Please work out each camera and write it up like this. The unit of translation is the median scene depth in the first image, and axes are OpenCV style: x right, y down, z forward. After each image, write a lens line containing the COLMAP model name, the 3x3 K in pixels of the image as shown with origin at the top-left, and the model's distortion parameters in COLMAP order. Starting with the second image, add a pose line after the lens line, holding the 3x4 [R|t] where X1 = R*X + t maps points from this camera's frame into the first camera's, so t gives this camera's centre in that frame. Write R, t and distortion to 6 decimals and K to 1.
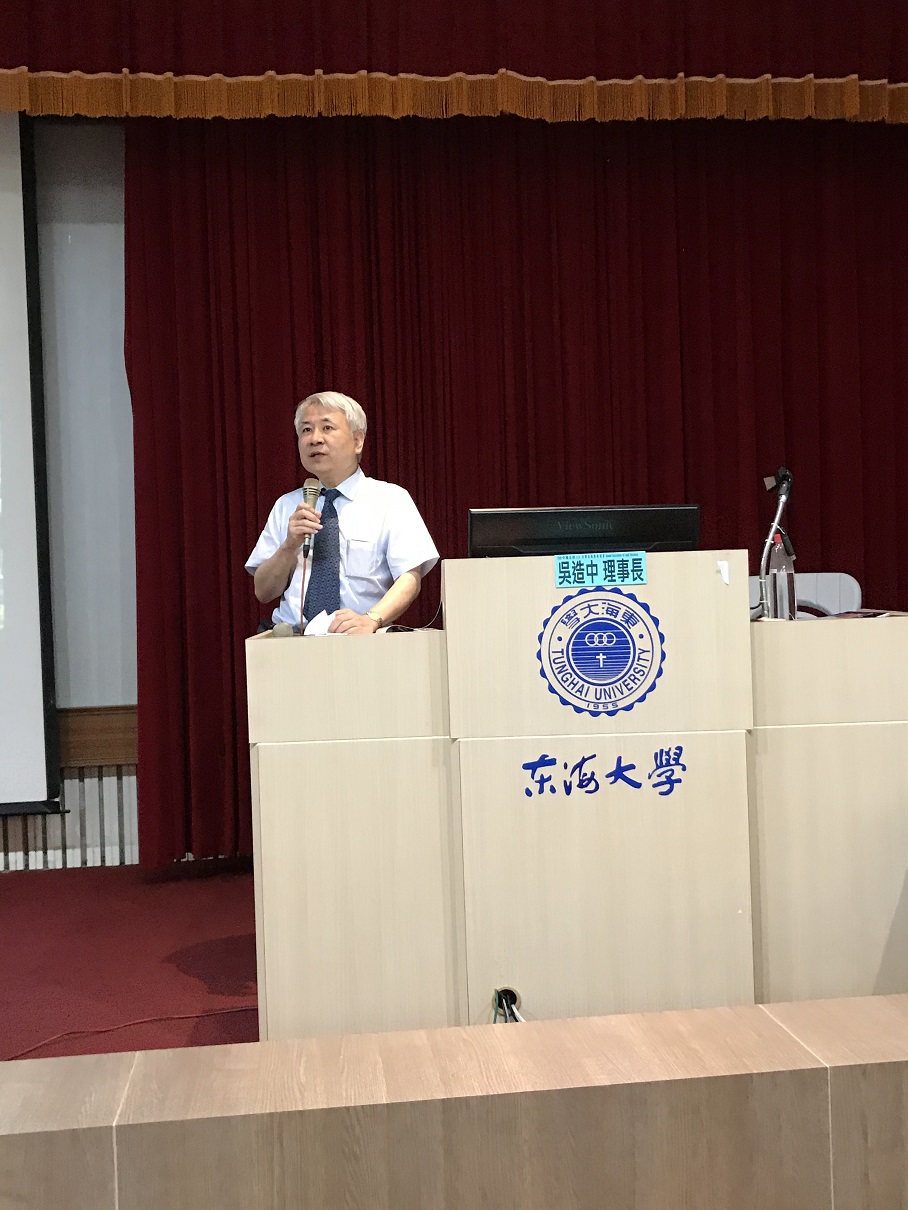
lens RADIAL K [[1446.6, 0, 454.0], [0, 1446.6, 605.0], [0, 0, 1]] dist [0.099568, -0.044981]
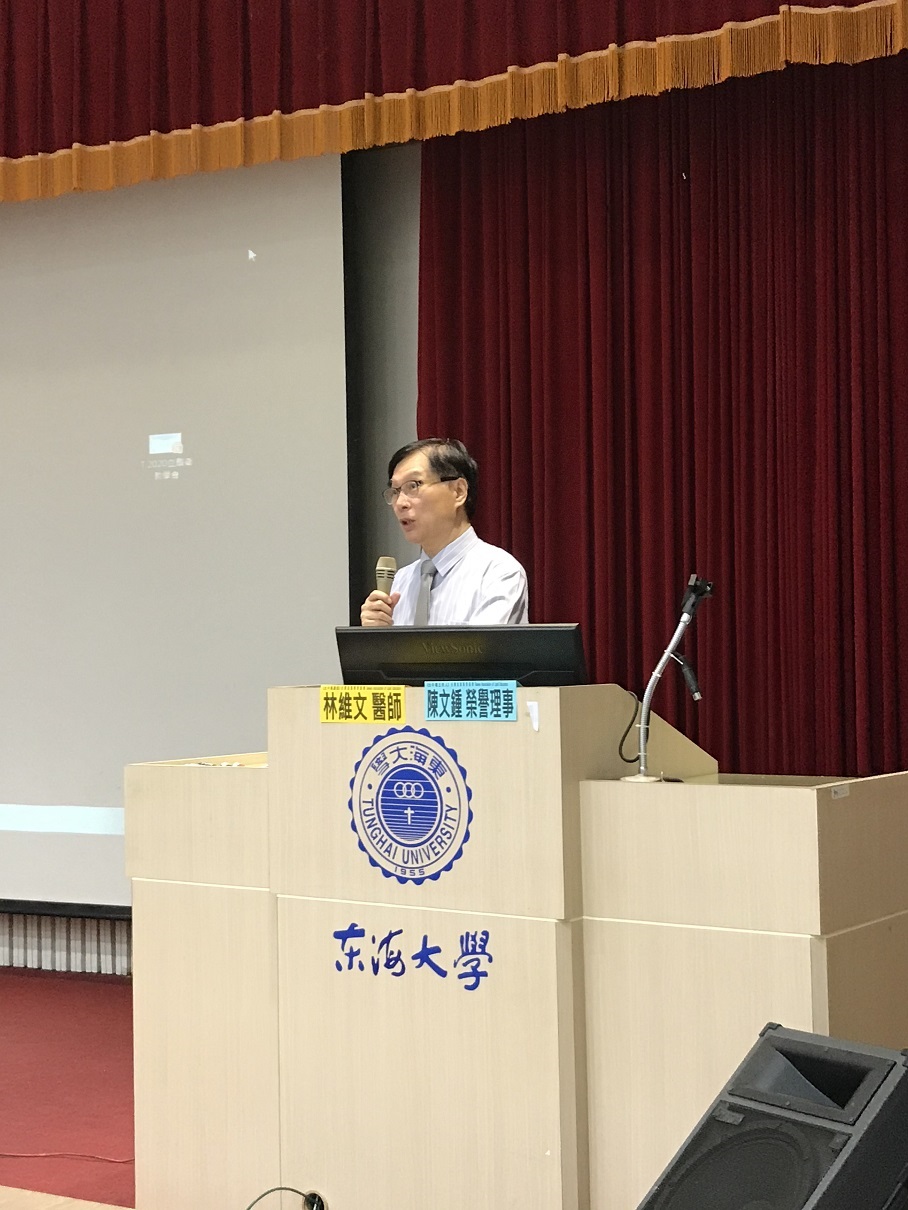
lens RADIAL K [[2049.4, 0, 454.0], [0, 2049.4, 605.0], [0, 0, 1]] dist [0.165862, -0.221995]
pose [[0.776193, 0.011892, -0.630383, 0.857968], [-0.017892, 0.999835, -0.003169, -0.078750], [0.630241, 0.013738, 0.776278, 0.105465]]
